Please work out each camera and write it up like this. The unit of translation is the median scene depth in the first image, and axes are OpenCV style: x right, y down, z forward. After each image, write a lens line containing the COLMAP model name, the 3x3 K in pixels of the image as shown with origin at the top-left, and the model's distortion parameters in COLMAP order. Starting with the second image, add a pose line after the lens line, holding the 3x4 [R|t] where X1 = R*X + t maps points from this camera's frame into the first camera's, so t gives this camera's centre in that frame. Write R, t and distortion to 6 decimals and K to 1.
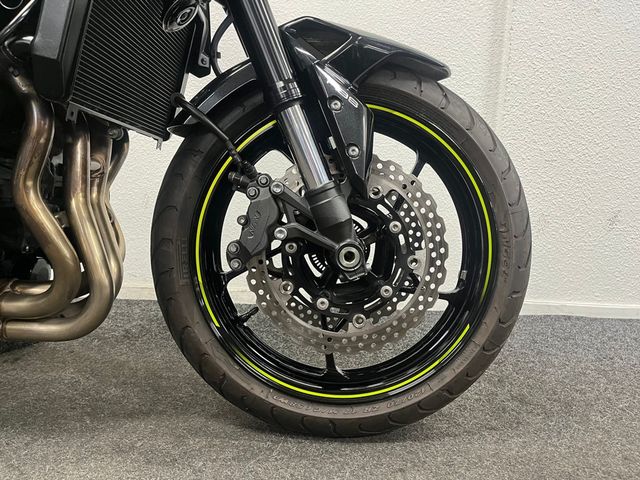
lens RADIAL K [[483.0, 0, 320.0], [0, 483.0, 240.0], [0, 0, 1]] dist [0.089828, -0.144837]
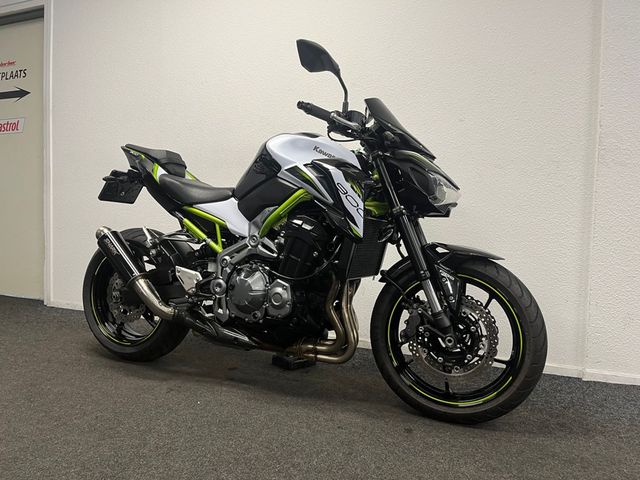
lens RADIAL K [[483.0, 0, 320.0], [0, 483.0, 240.0], [0, 0, 1]] dist [0.089828, -0.144837]
pose [[0.921355, 0.003533, -0.388706, 0.380835], [-0.042259, 0.994942, -0.091124, -0.203855], [0.386418, 0.100384, 0.916845, -1.434038]]
